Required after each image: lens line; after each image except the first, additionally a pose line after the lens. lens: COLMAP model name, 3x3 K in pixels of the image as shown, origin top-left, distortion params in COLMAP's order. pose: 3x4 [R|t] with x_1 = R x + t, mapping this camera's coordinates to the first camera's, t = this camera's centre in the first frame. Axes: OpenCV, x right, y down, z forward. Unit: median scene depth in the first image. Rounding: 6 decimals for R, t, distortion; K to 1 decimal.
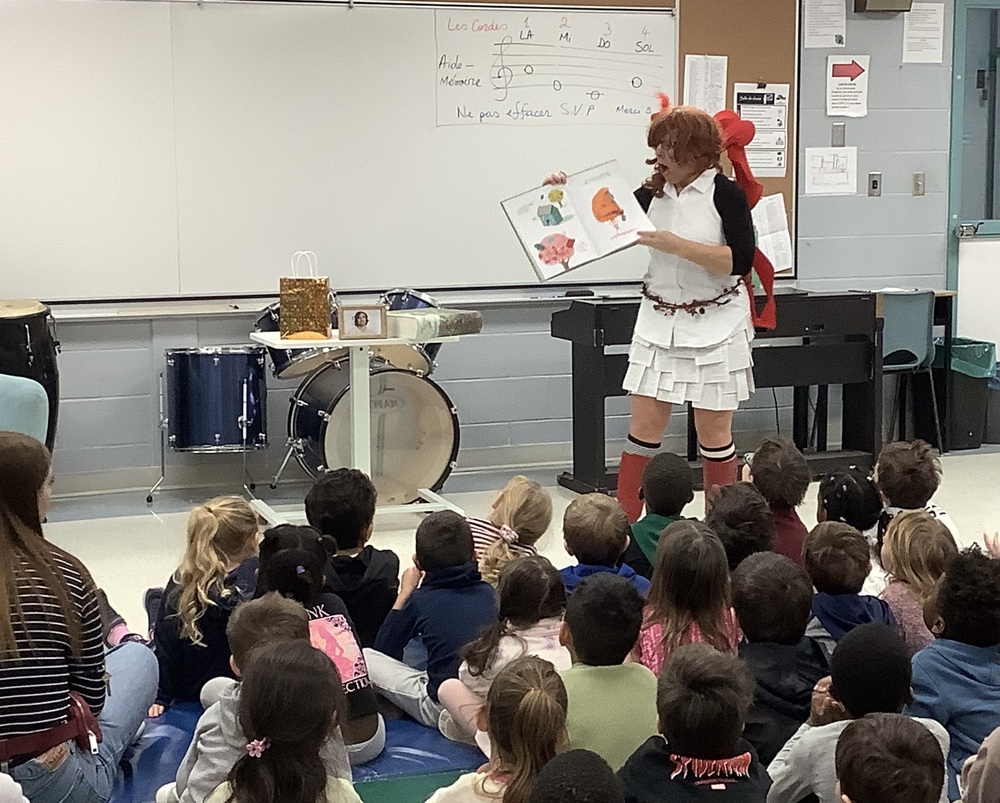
lens RADIAL K [[1913.8, 0, 508.9], [0, 1913.8, 400.0], [0, 0, 1]] dist [0.009409, 0.000000]
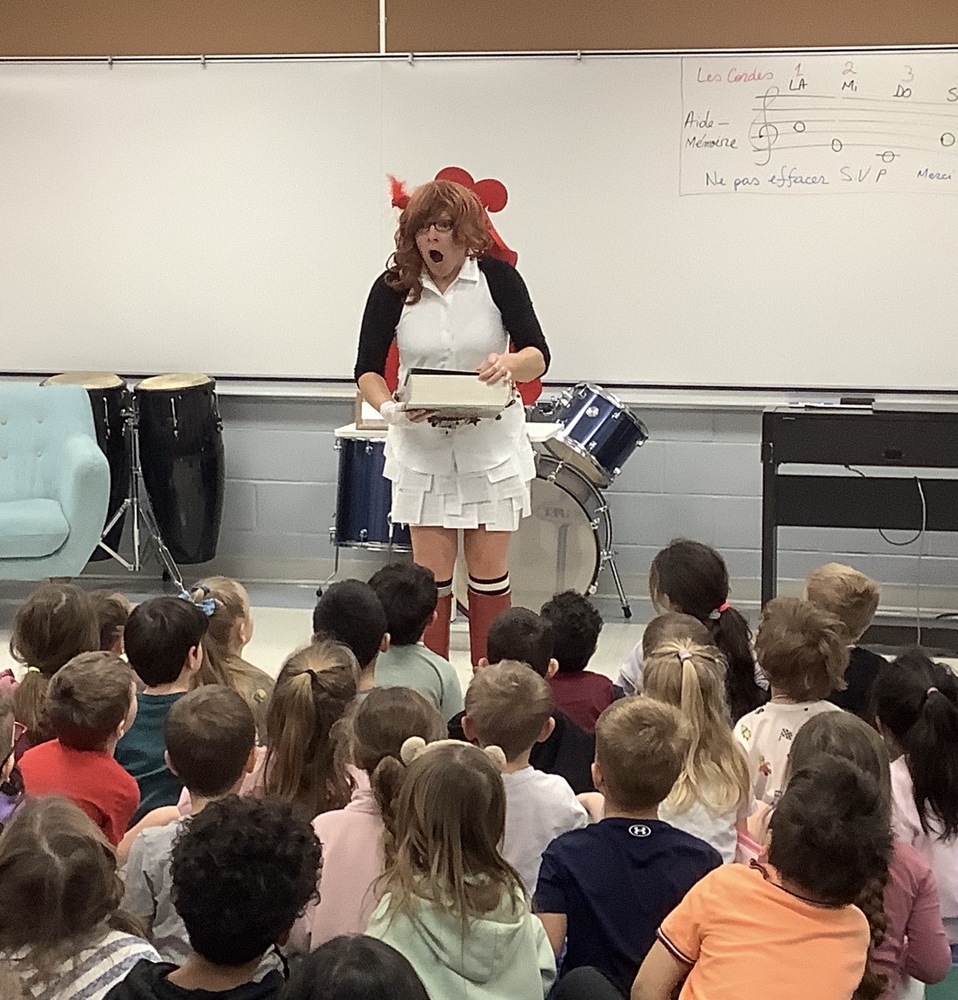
lens RADIAL K [[2143.7, 0, 431.7], [0, 2143.7, 493.3], [0, 0, 1]] dist [0.045936, 0.000000]
pose [[0.833576, 0.077097, -0.546999, 0.416864], [-0.081421, 0.996545, 0.016380, -0.018009], [0.546372, 0.030883, 0.836973, 0.148125]]
